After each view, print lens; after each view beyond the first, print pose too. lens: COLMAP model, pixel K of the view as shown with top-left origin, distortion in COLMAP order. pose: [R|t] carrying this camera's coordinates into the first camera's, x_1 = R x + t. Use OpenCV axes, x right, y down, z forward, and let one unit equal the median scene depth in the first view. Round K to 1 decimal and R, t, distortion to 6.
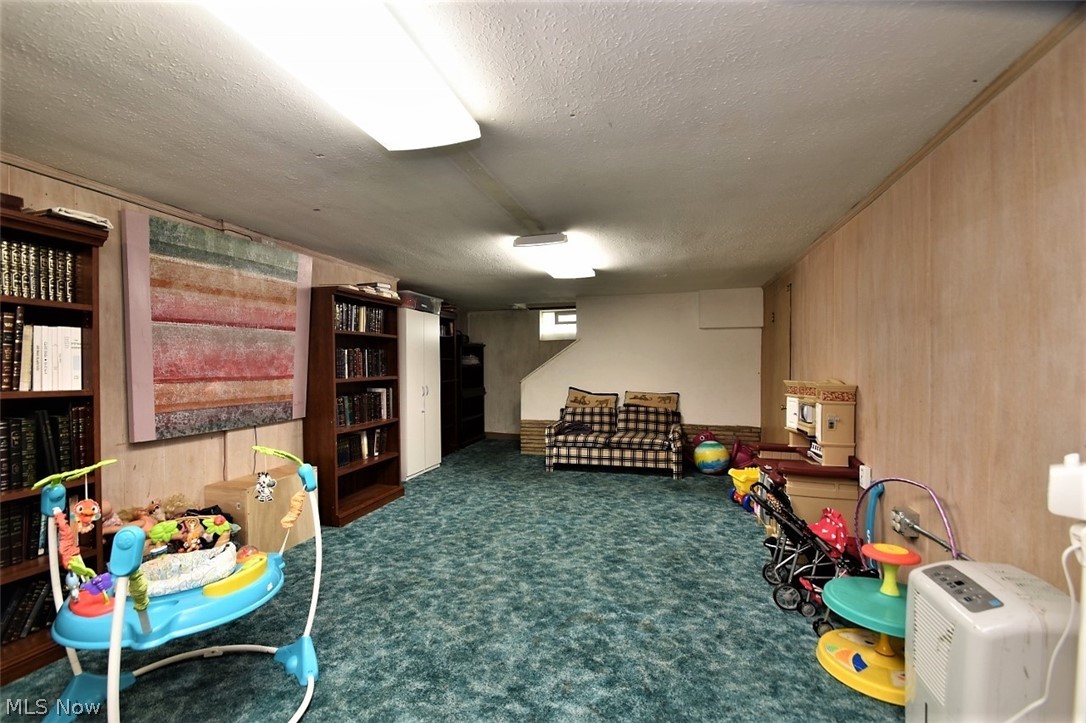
lens RADIAL K [[479.3, 0, 510.3], [0, 479.3, 369.0], [0, 0, 1]] dist [-0.012372, -0.004049]
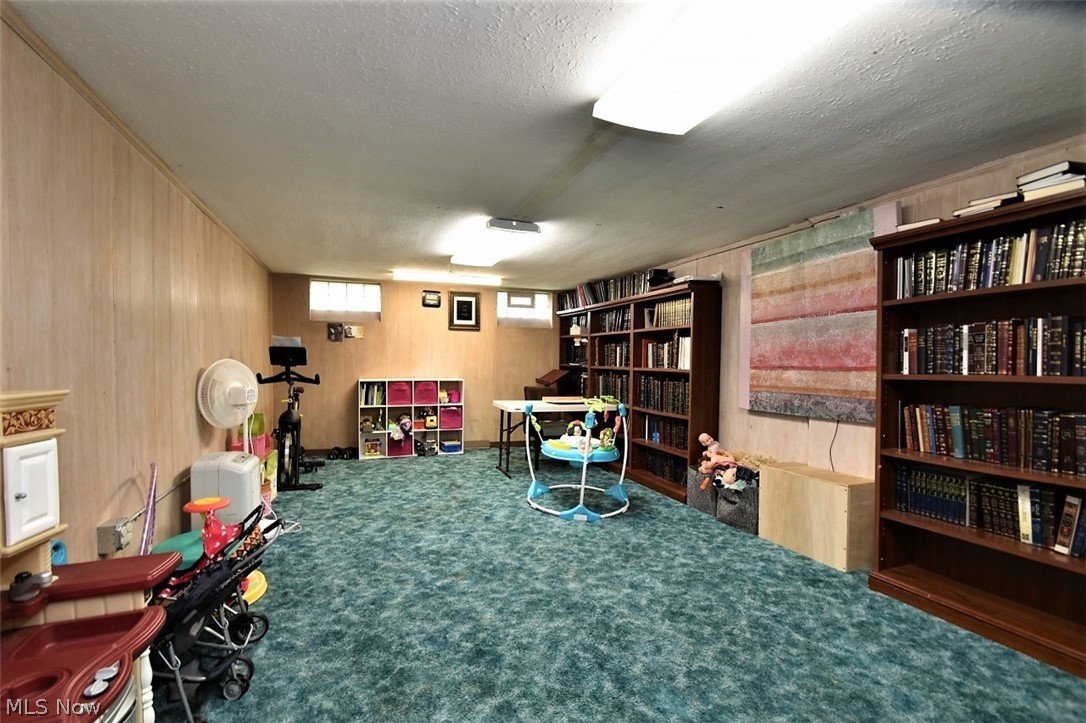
lens RADIAL K [[479.3, 0, 540.1], [0, 479.3, 365.3], [0, 0, 1]] dist [-0.012372, -0.004049]
pose [[-0.776339, 0.005476, -0.630291, 0.556086], [-0.003501, 0.999909, 0.013000, 0.003020], [0.630305, 0.012299, -0.776250, 1.533862]]
